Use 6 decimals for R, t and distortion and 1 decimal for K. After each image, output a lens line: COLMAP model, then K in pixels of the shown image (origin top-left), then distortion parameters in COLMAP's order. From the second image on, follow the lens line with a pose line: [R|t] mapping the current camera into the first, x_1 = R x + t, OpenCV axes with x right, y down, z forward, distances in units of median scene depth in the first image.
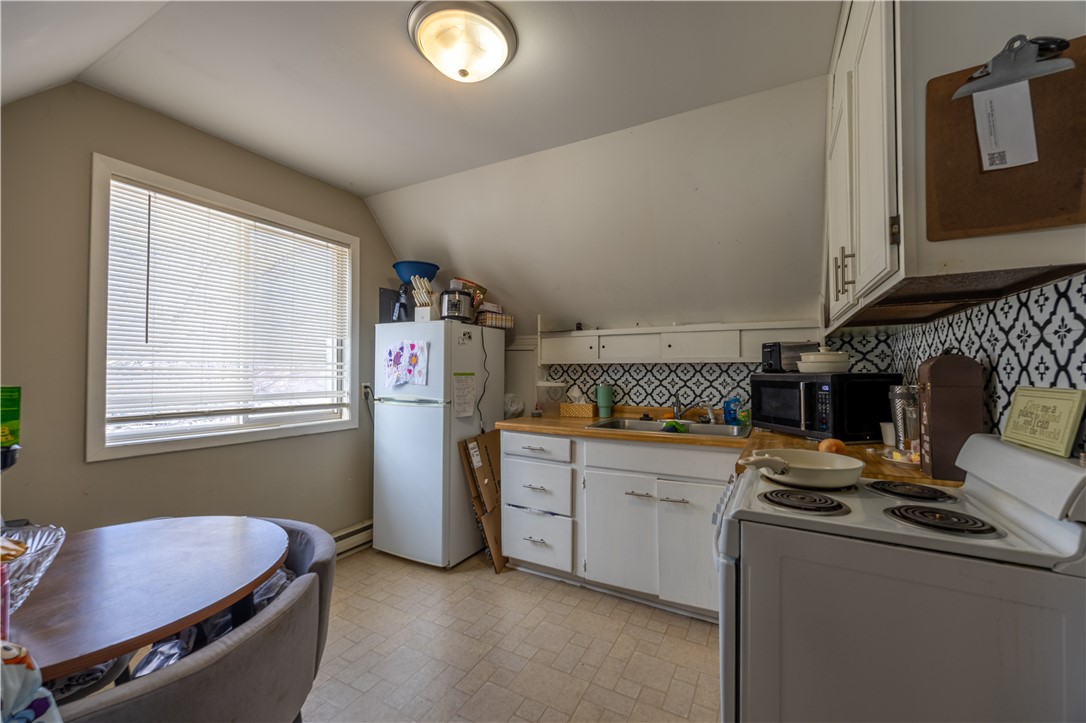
lens RADIAL K [[438.0, 0, 566.8], [0, 438.0, 361.5], [0, 0, 1]] dist [-0.000107, 0.000094]
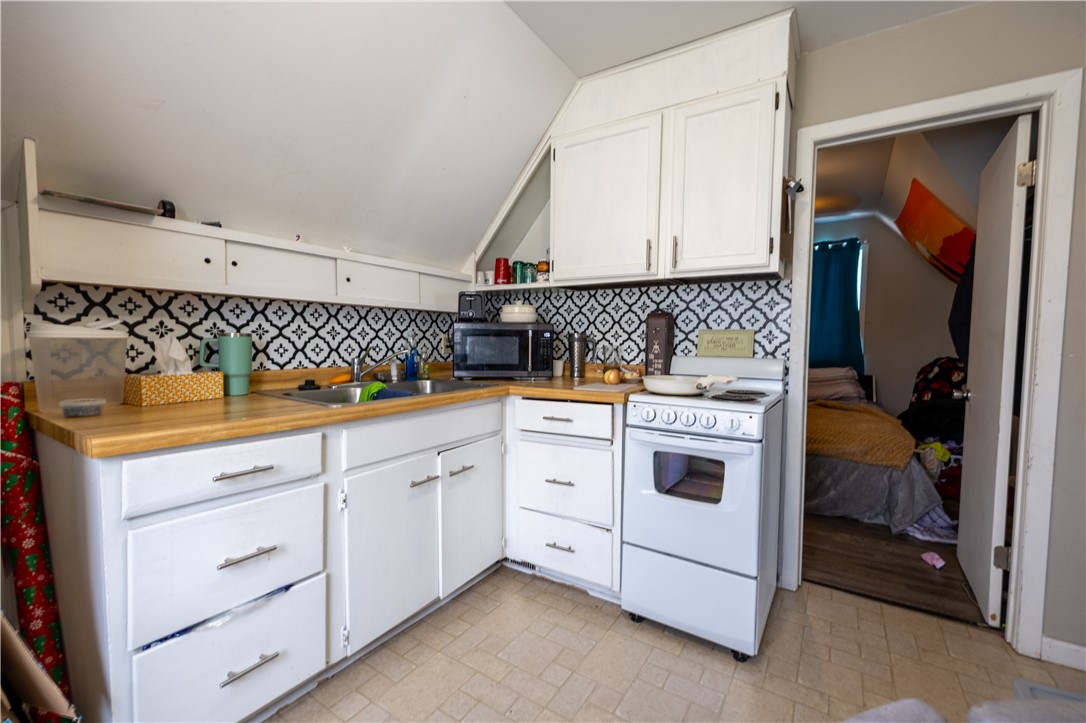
lens RADIAL K [[438.0, 0, 566.8], [0, 438.0, 361.5], [0, 0, 1]] dist [-0.000107, 0.000094]
pose [[0.093188, -0.050881, 0.994348, -0.442985], [-0.032973, 0.997988, 0.054158, 0.046422], [-0.995102, -0.037833, 0.091323, 0.585297]]
